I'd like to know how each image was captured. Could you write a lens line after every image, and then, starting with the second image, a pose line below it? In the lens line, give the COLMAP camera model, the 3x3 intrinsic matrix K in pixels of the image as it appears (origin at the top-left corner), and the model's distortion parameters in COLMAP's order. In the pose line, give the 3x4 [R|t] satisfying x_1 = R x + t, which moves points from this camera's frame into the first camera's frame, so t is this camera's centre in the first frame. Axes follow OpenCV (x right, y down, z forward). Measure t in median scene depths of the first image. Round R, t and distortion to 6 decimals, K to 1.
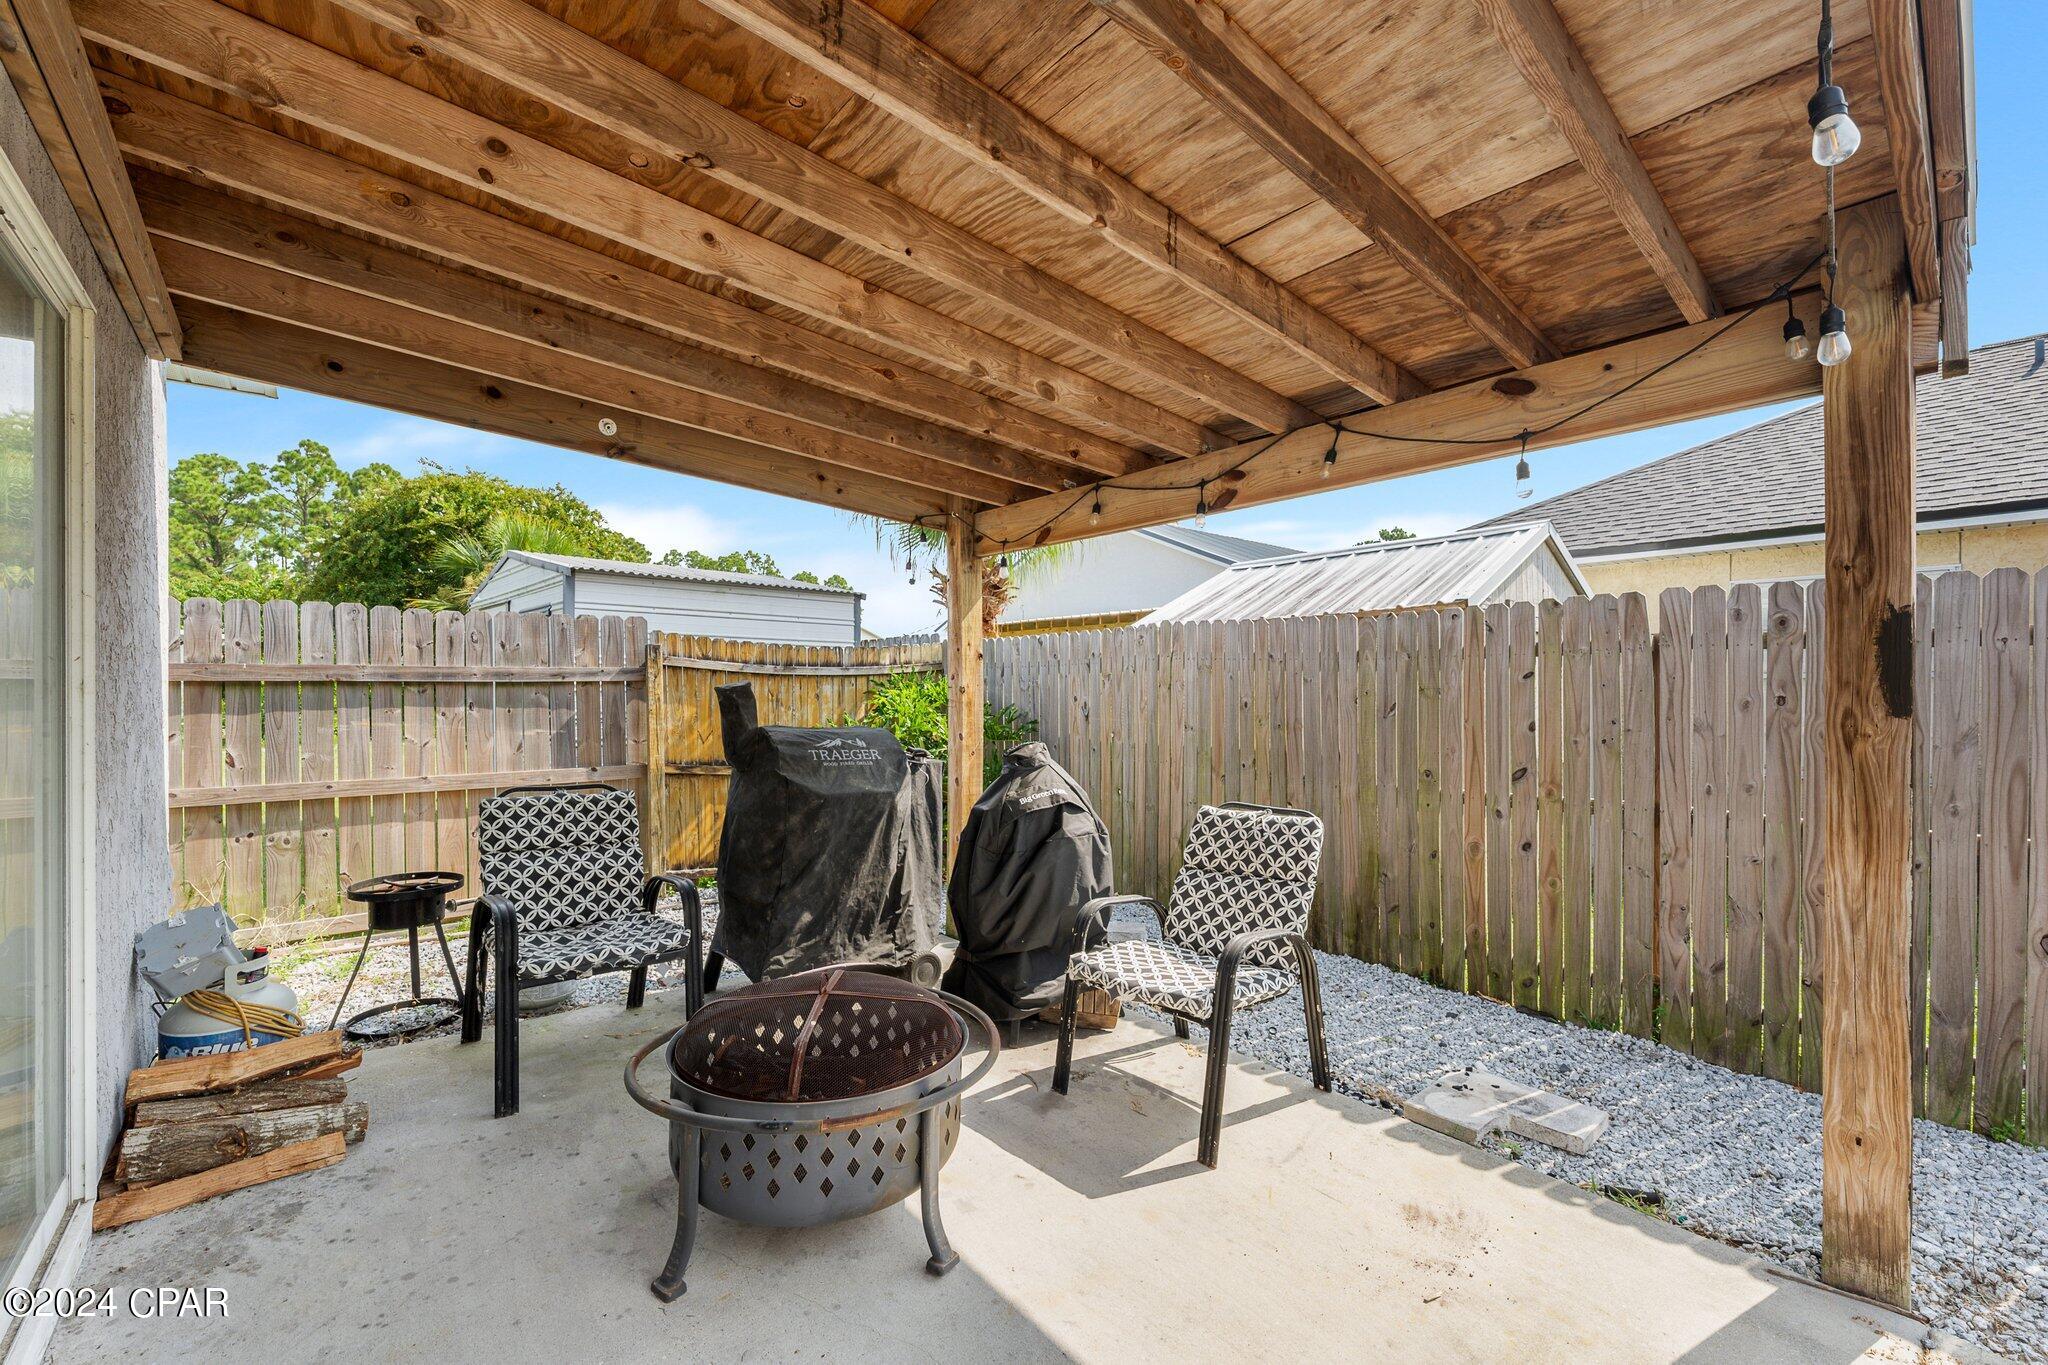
lens RADIAL K [[812.3, 0, 1016.3], [0, 812.3, 686.0], [0, 0, 1]] dist [-0.009122, 0.000377]
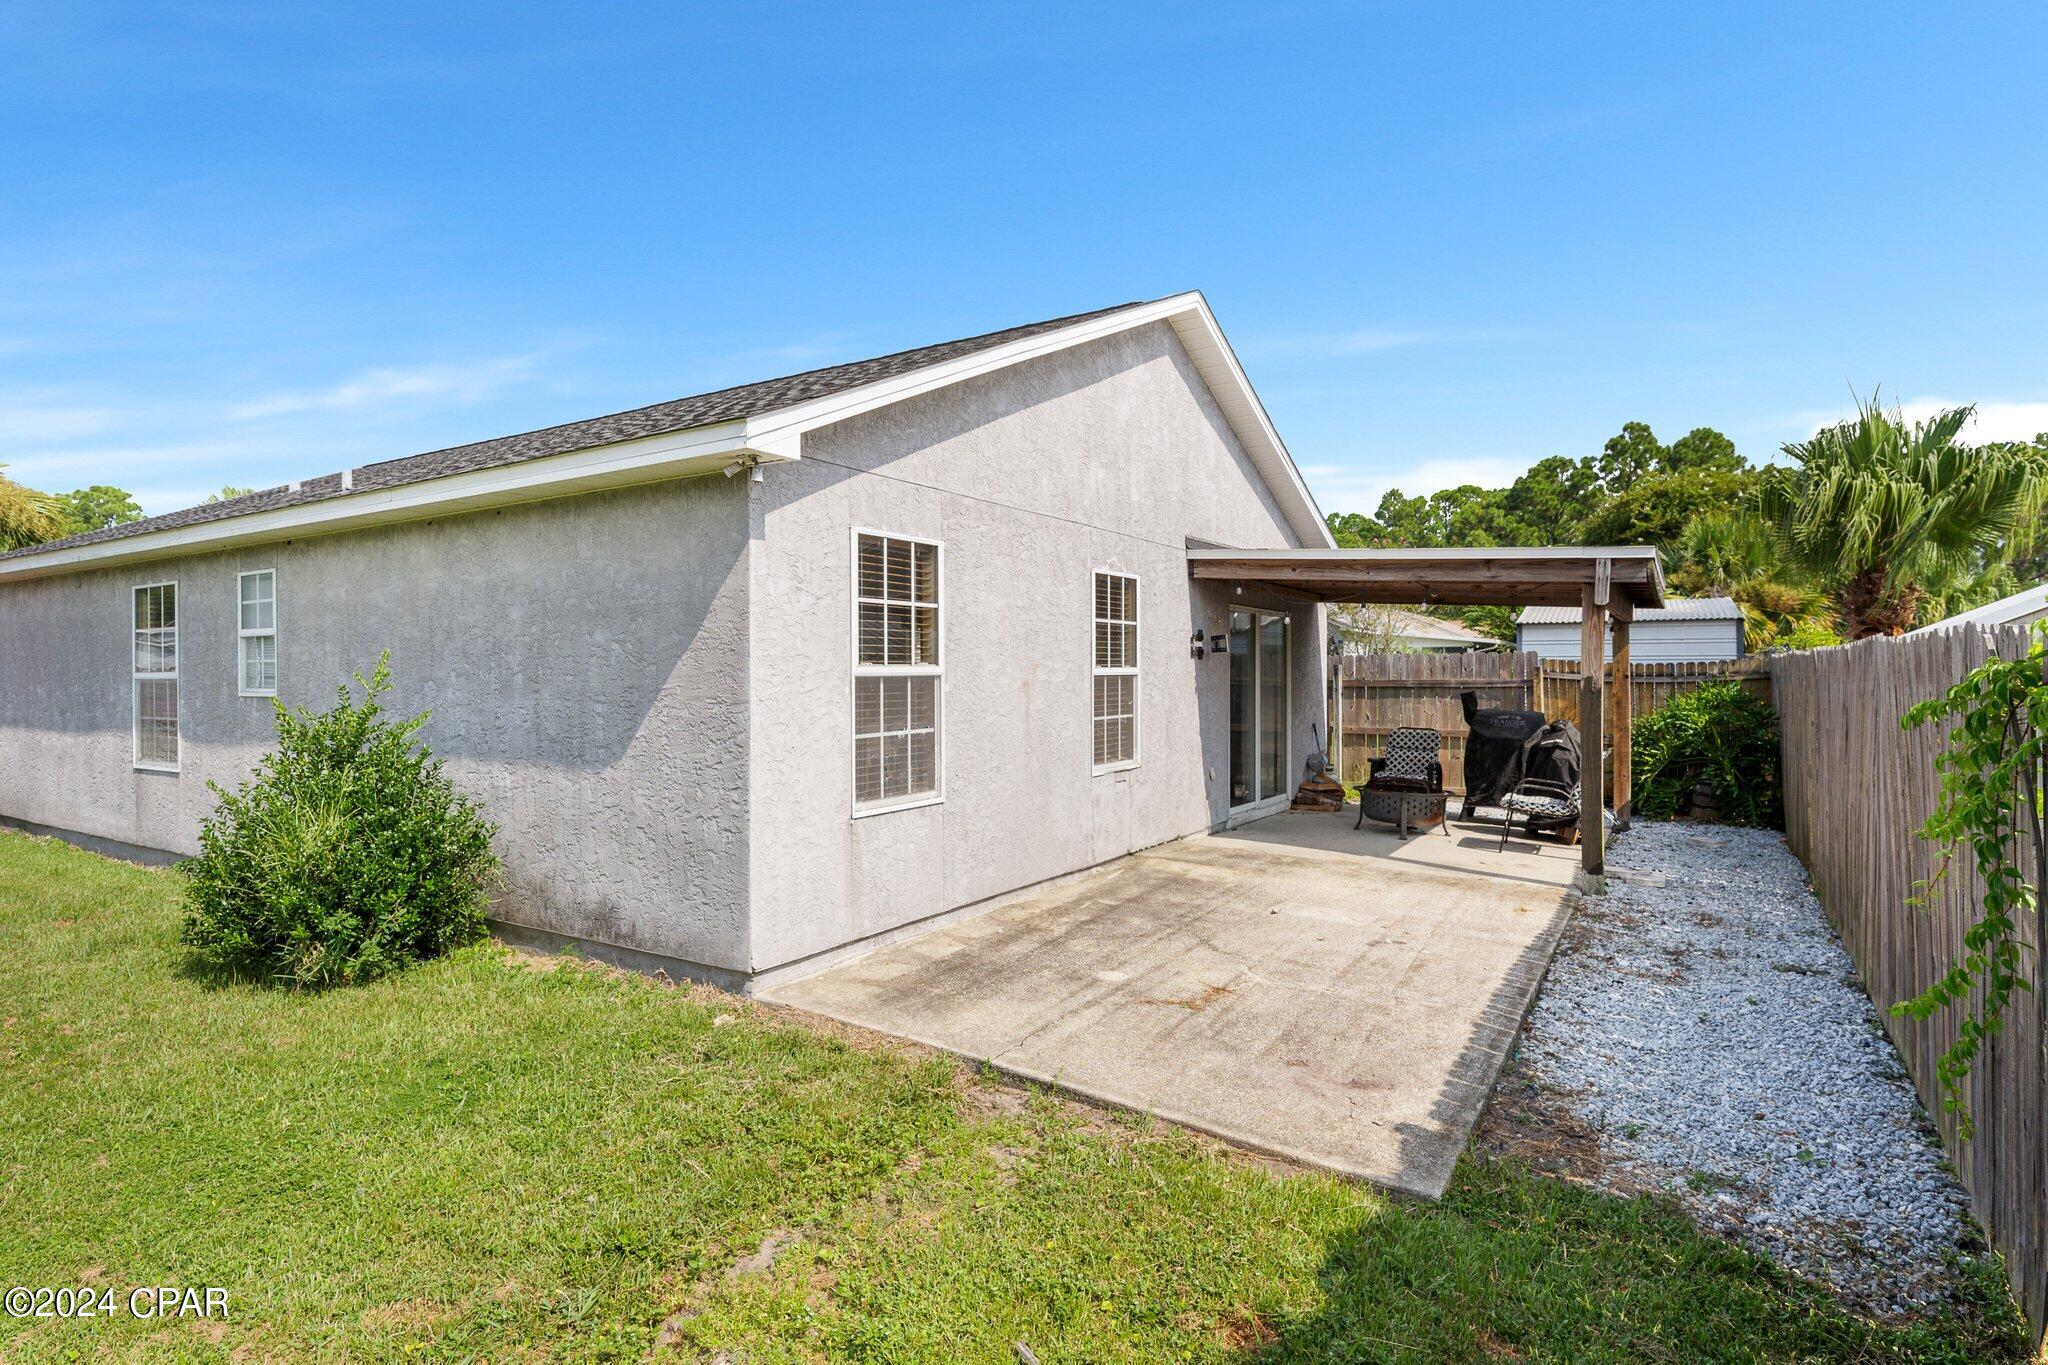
lens RADIAL K [[1031.6, 0, 1026.1], [0, 1031.6, 672.3], [0, 0, 1]] dist [0.000220, -0.002874]
pose [[0.282211, 0.001504, -0.959351, 0.392672], [0.000544, 0.999998, 0.001728, -0.011634], [0.959352, -0.001010, 0.282210, -0.204585]]
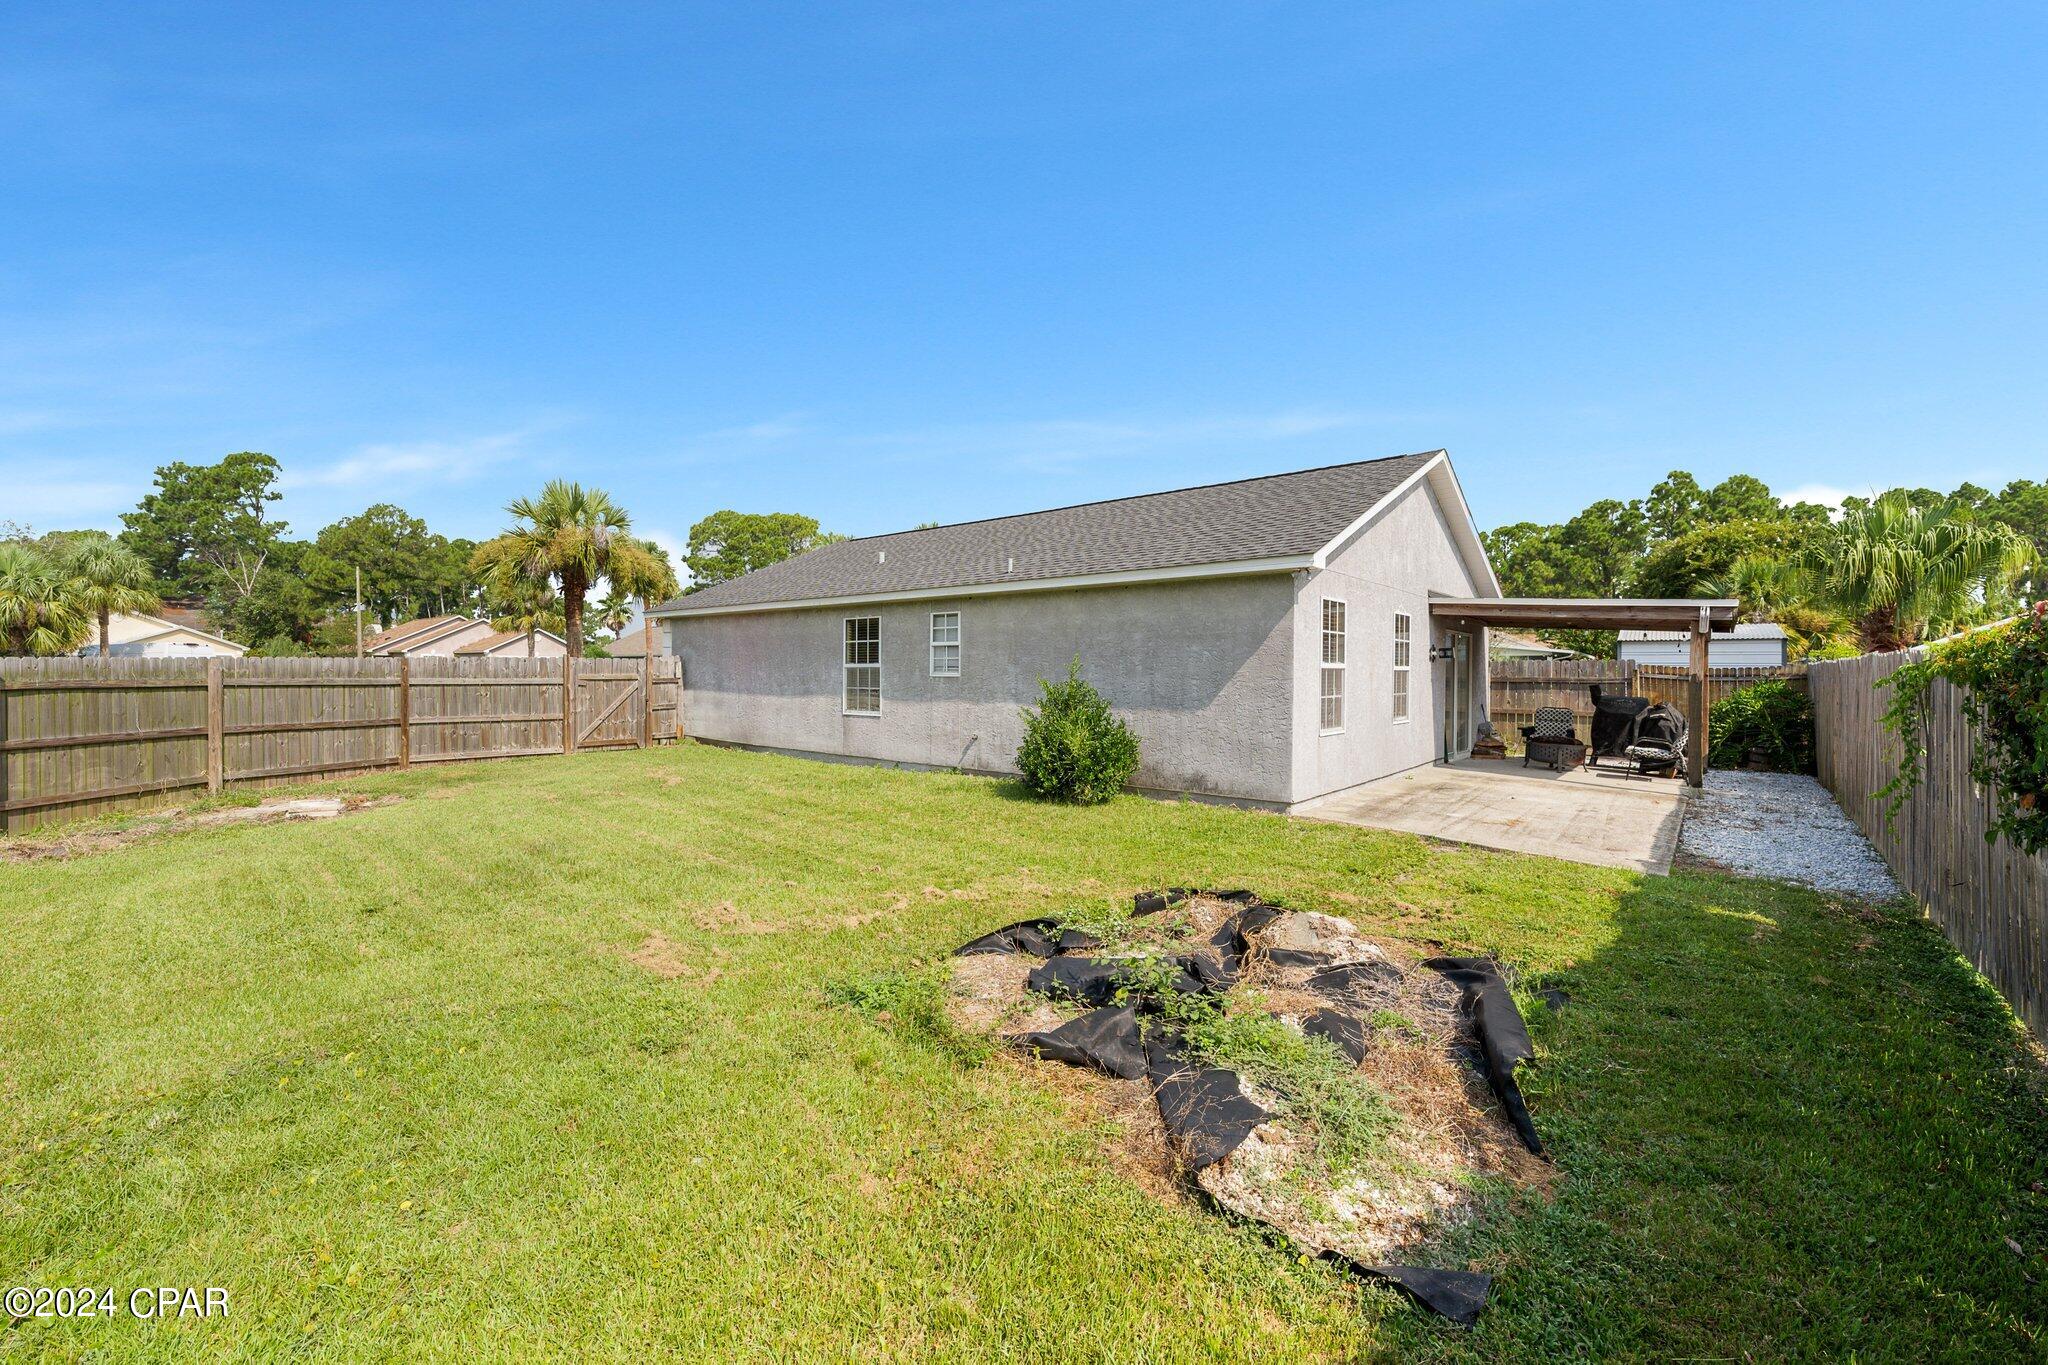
lens RADIAL K [[812.3, 0, 1024.4], [0, 812.3, 676.7], [0, 0, 1]] dist [-0.009122, 0.000377]
pose [[0.145742, 0.009351, -0.989278, 0.529690], [-0.010249, 0.999916, 0.007942, -0.007457], [0.989270, 0.008982, 0.145825, -0.390431]]
